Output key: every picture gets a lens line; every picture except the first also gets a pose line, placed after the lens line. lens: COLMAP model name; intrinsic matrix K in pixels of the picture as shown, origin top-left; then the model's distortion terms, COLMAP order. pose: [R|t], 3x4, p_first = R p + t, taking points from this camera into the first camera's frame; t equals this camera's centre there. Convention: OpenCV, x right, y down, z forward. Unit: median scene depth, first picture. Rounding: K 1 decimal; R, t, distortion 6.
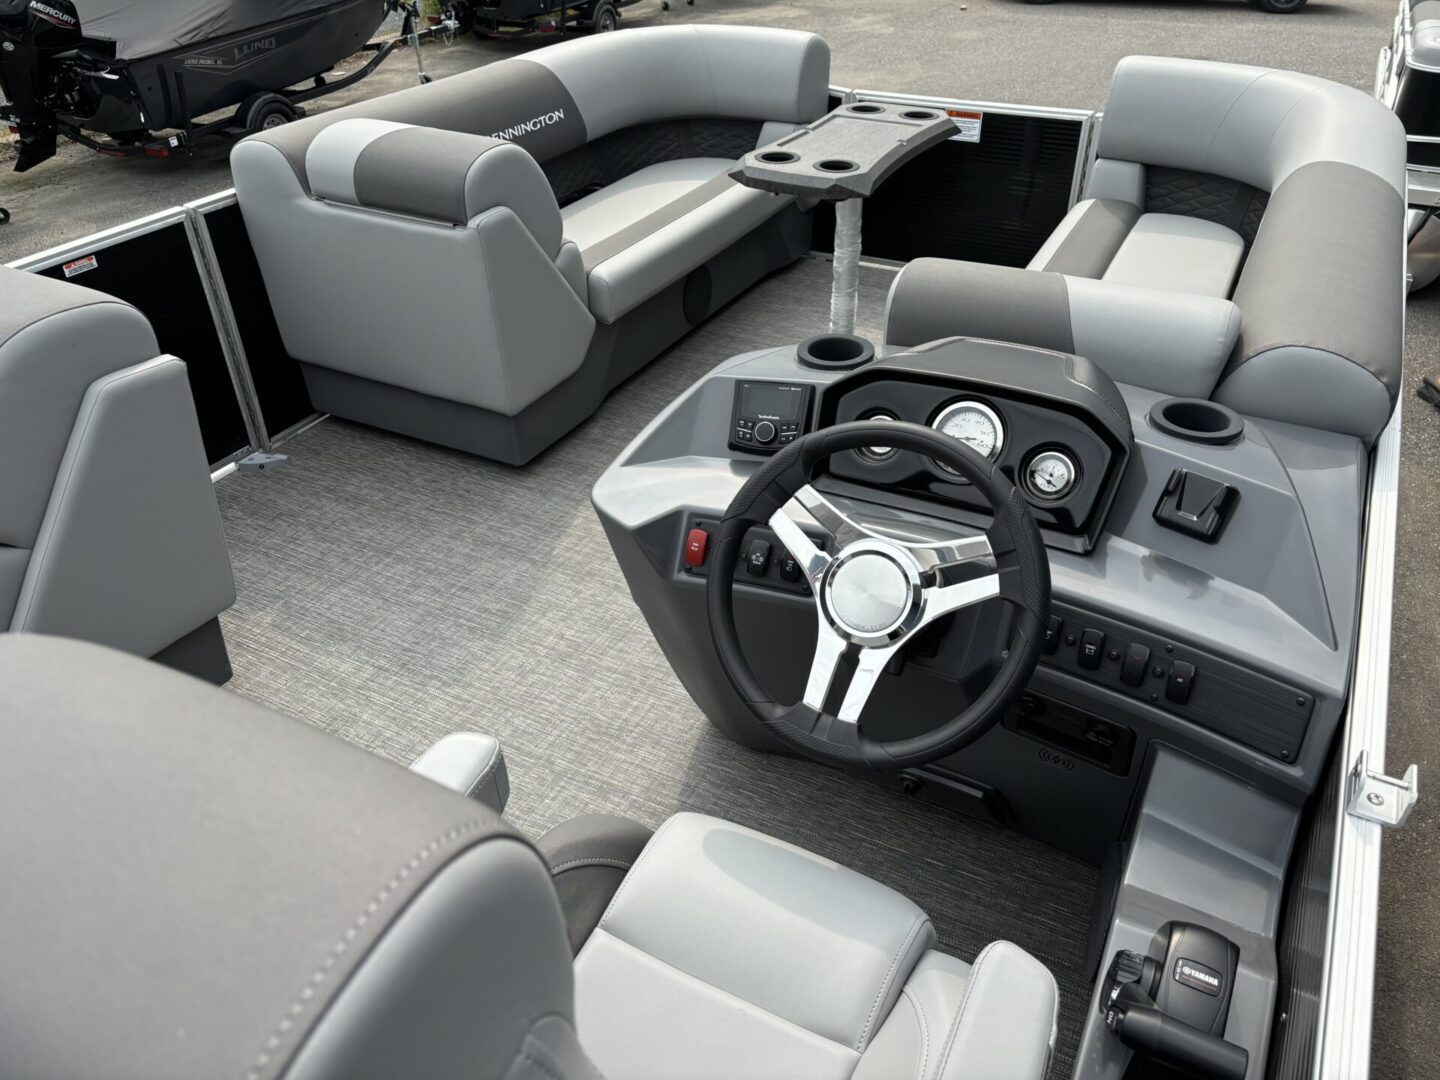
lens RADIAL K [[1095.5, 0, 733.2], [0, 1095.5, 540.9], [0, 0, 1]] dist [0.065446, -0.077397]
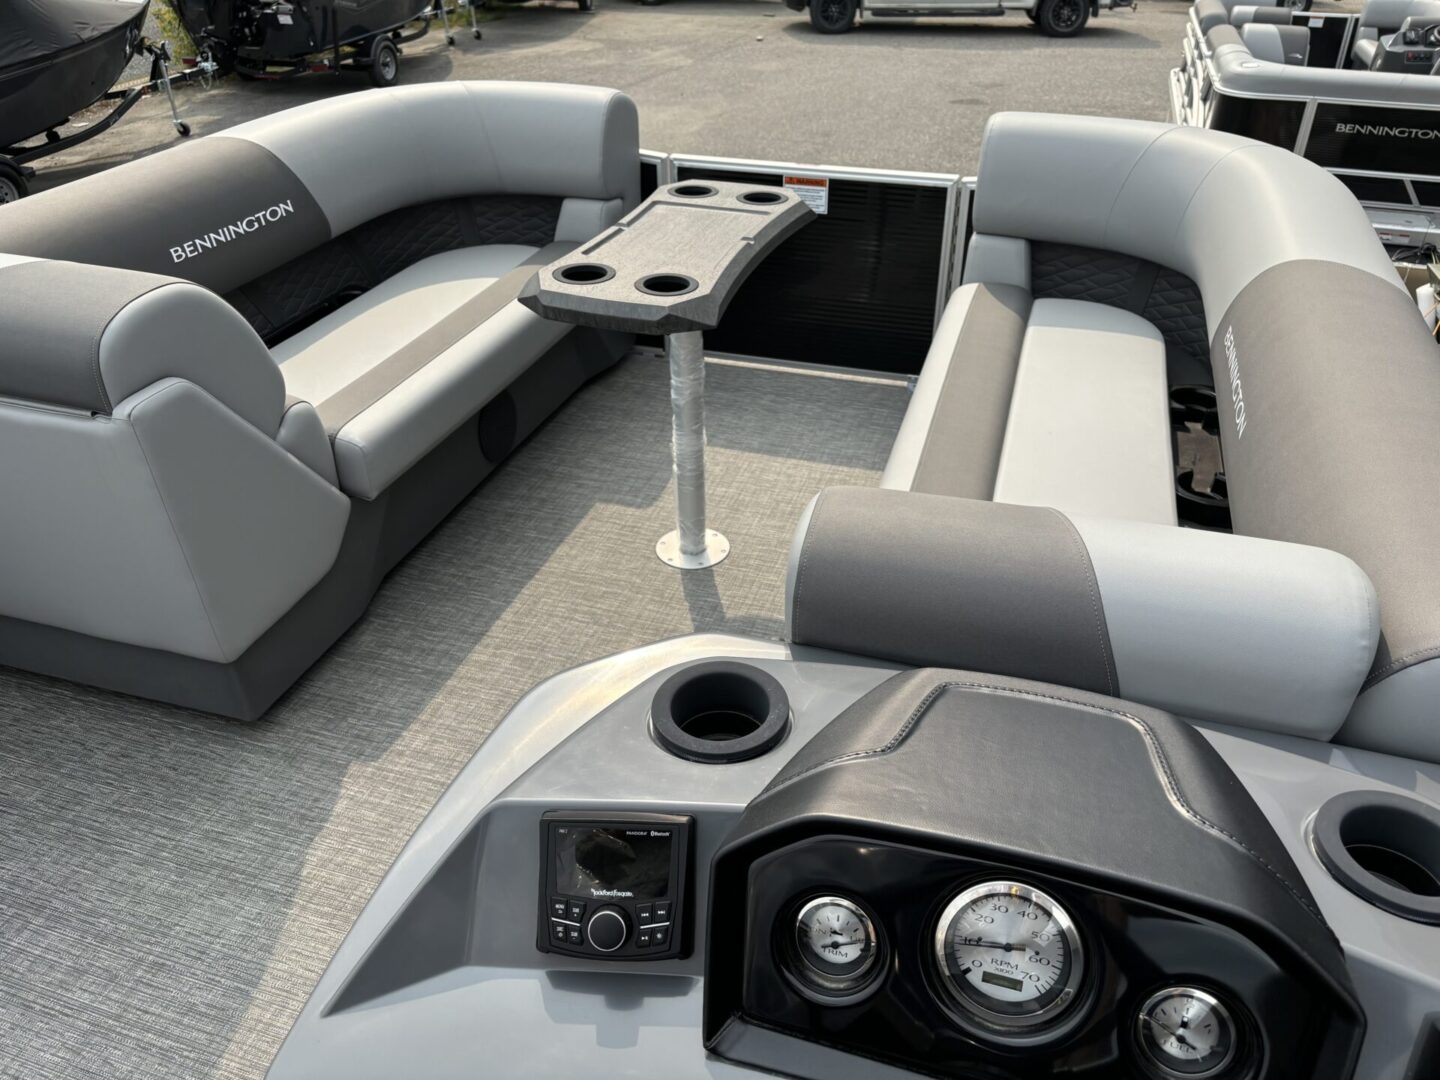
lens RADIAL K [[1090.1, 0, 741.5], [0, 1090.1, 544.1], [0, 0, 1]] dist [0.061044, -0.073045]
pose [[0.984434, -0.088841, 0.151647, 0.011359], [0.091313, 0.995778, -0.009406, -0.105170], [-0.150171, 0.023106, 0.988390, 0.188033]]
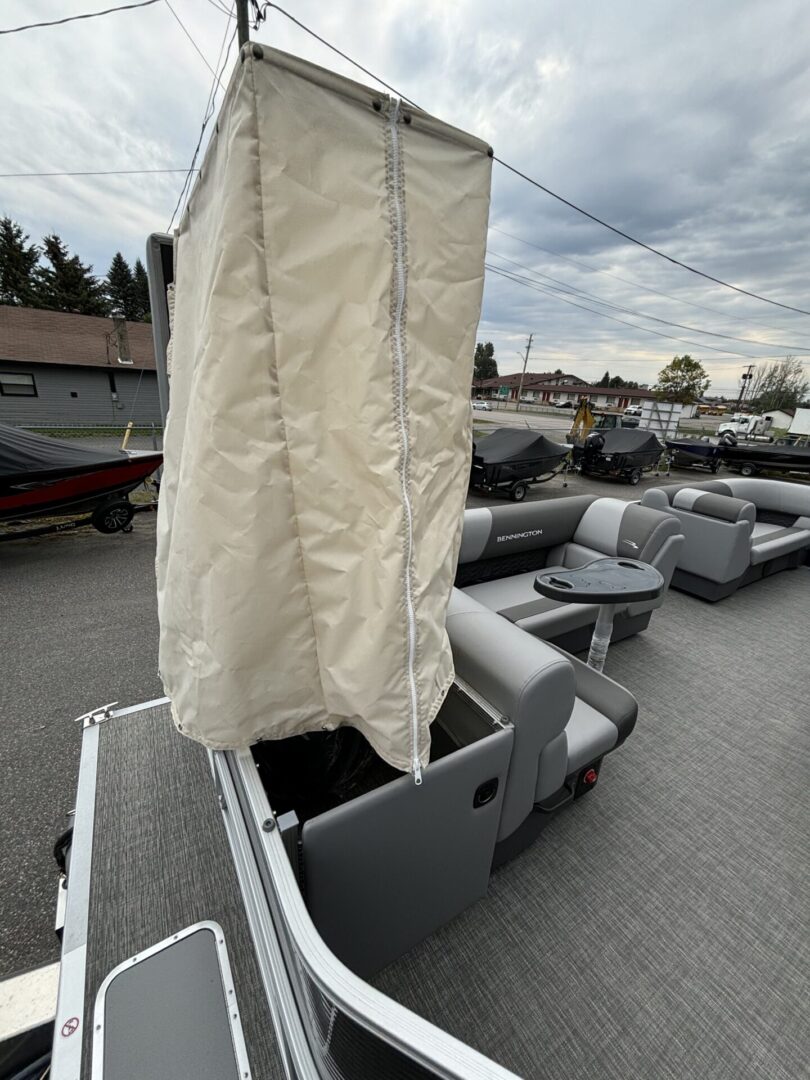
lens RADIAL K [[432.6, 0, 402.1], [0, 432.6, 541.2], [0, 0, 1]] dist [-0.000540, 0.000398]
pose [[0.854540, 0.230024, -0.465672, -0.294816], [-0.344045, 0.922361, -0.175735, 0.201482], [0.389094, 0.310385, 0.867333, -0.290051]]
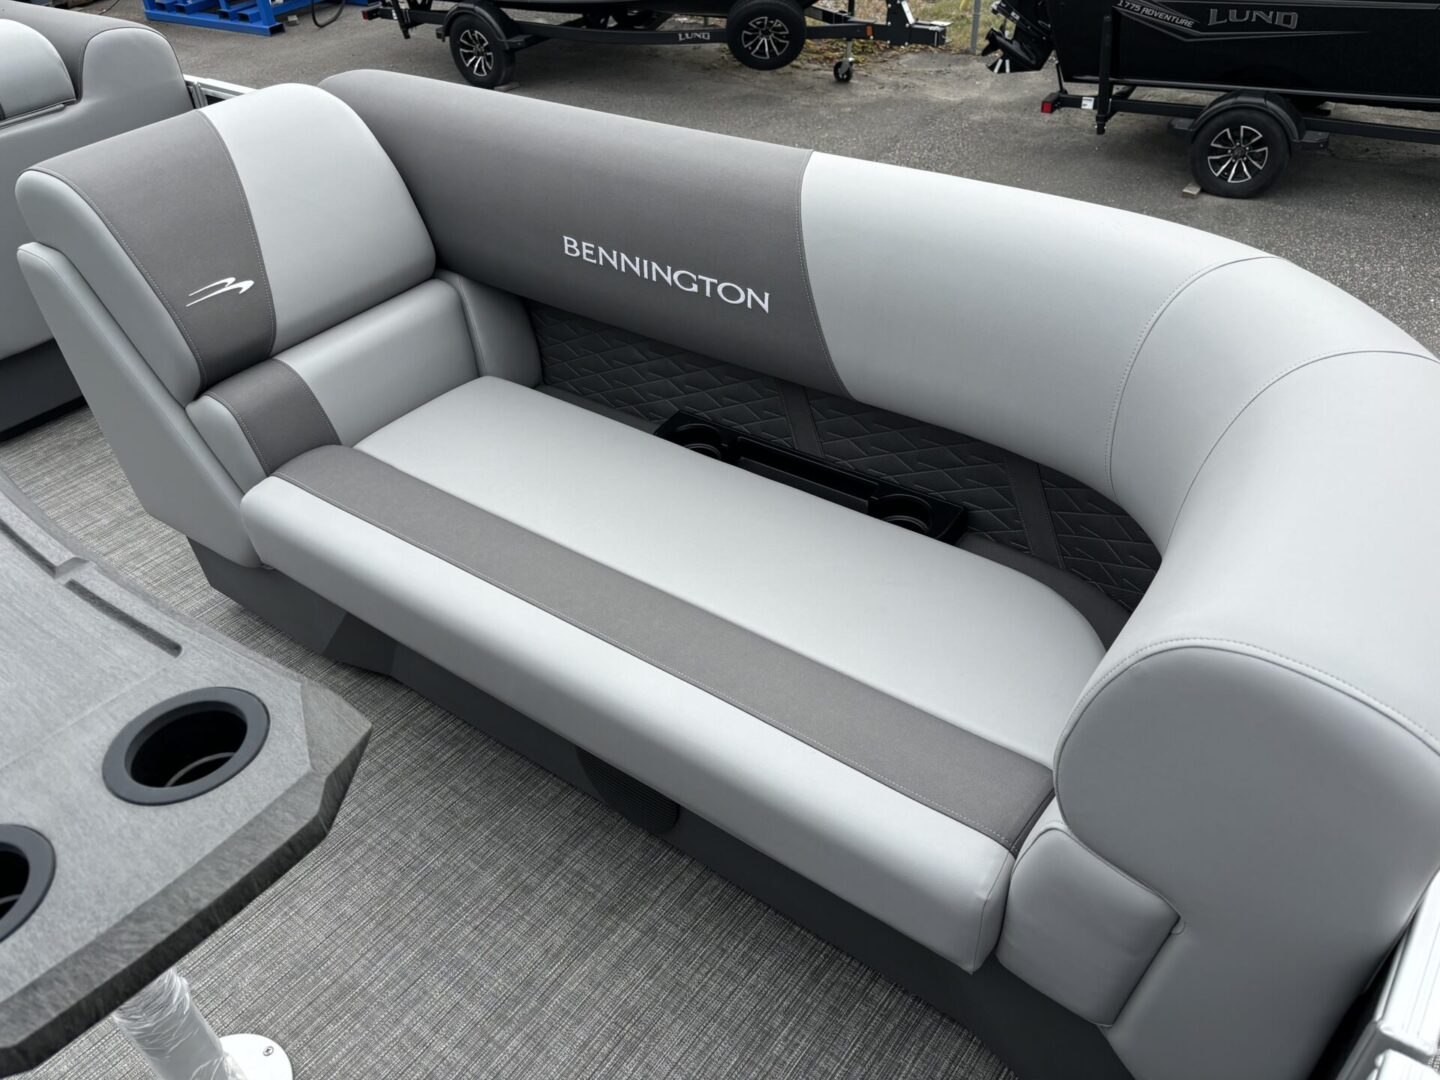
lens RADIAL K [[1093.6, 0, 719.9], [0, 1093.6, 550.2], [0, 0, 1]] dist [0.082876, -0.089371]
pose [[-0.171419, 0.617406, -0.767741, 0.214685], [-0.503846, 0.614719, 0.606845, -0.501880], [0.846614, 0.490847, 0.205703, 0.810125]]
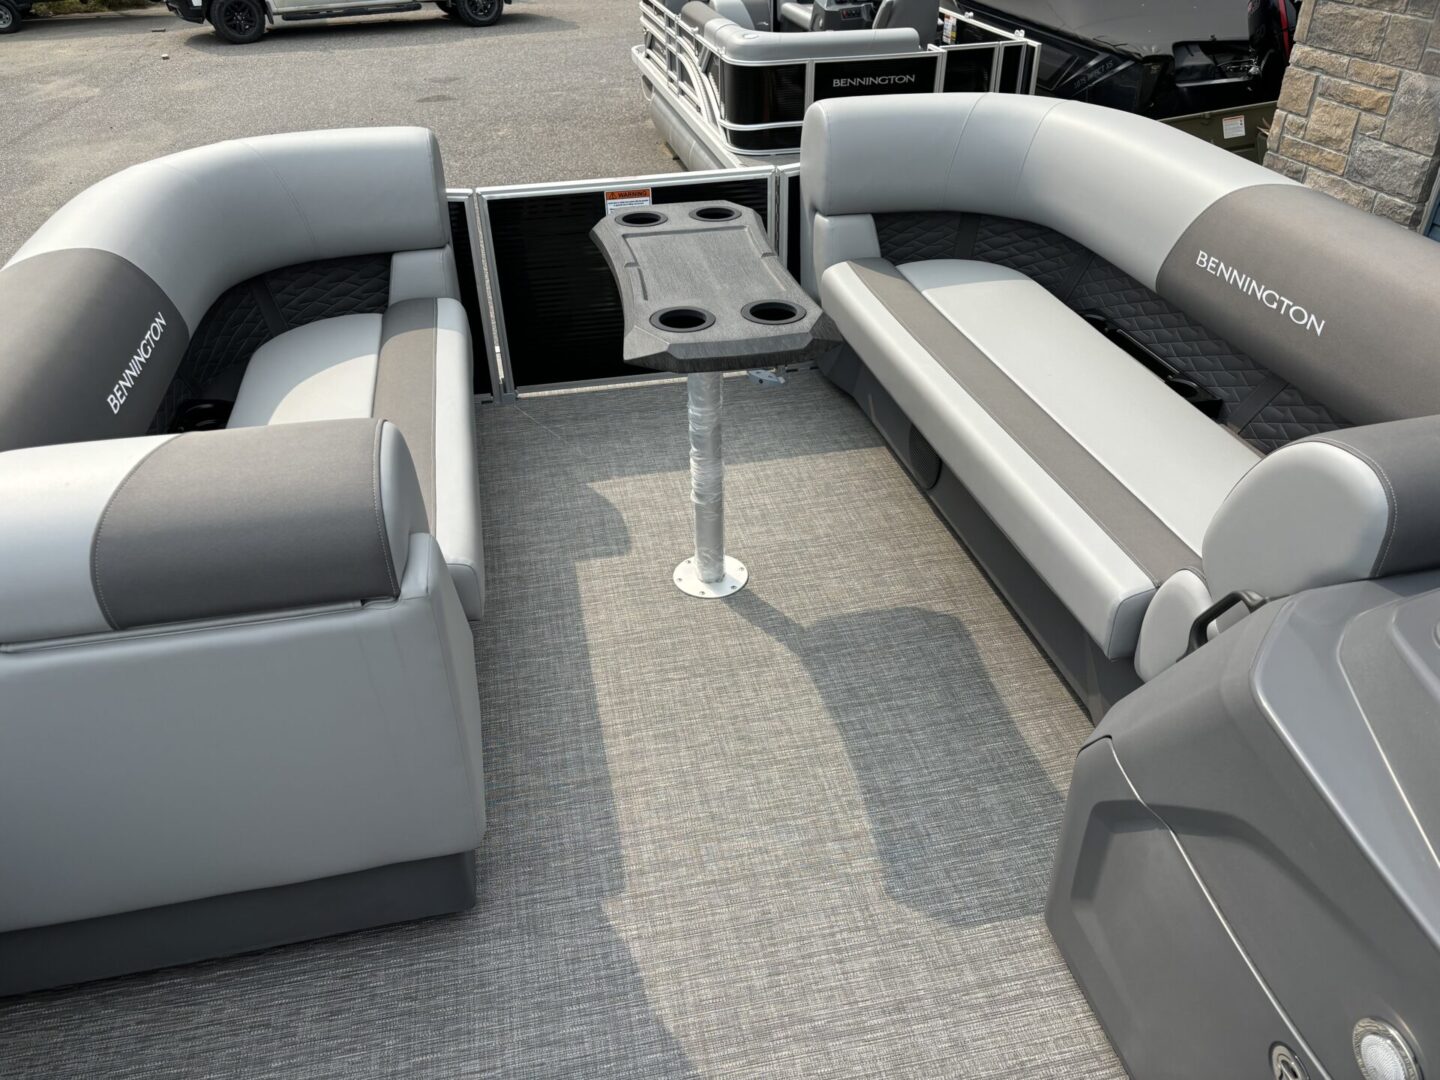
lens RADIAL K [[1084.0, 0, 718.3], [0, 1084.0, 539.7], [0, 0, 1]] dist [0.071277, -0.081710]
pose [[0.773539, -0.353532, 0.525978, -0.239935], [0.360946, 0.927950, 0.092884, -0.187965], [-0.520919, 0.118000, 0.845411, 0.293470]]
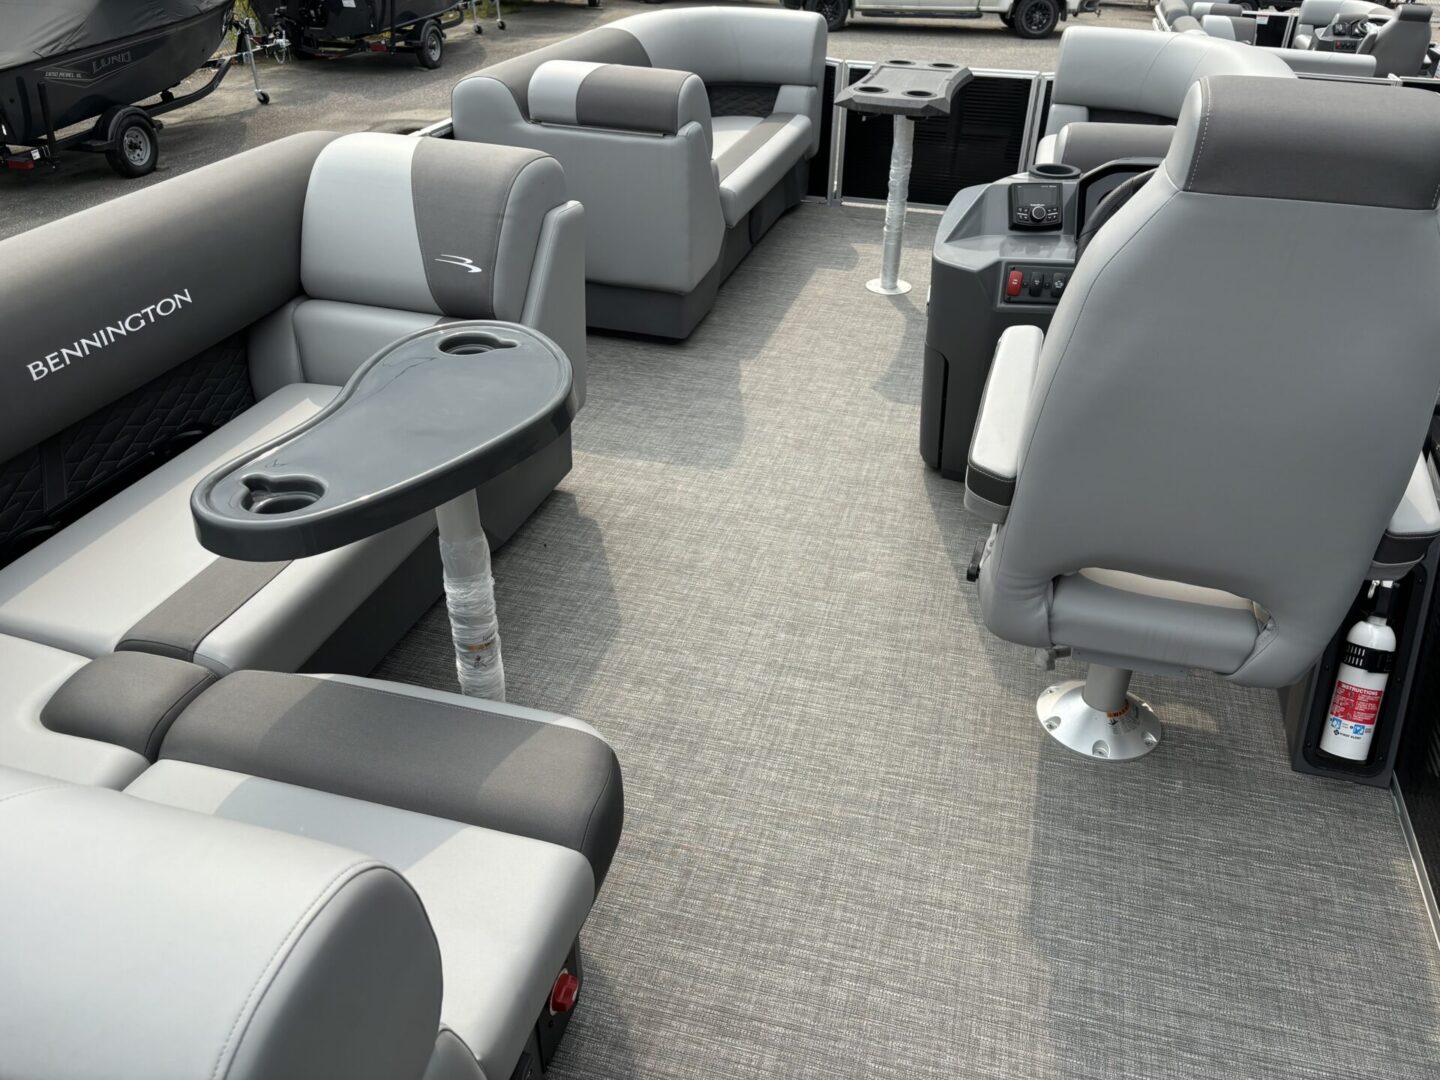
lens RADIAL K [[1087.4, 0, 731.7], [0, 1087.4, 538.2], [0, 0, 1]] dist [0.069586, -0.079474]
pose [[0.979221, -0.081614, 0.185649, -0.282721], [0.086579, 0.996068, -0.018780, 0.136893], [-0.183387, 0.034463, 0.982437, -0.169730]]
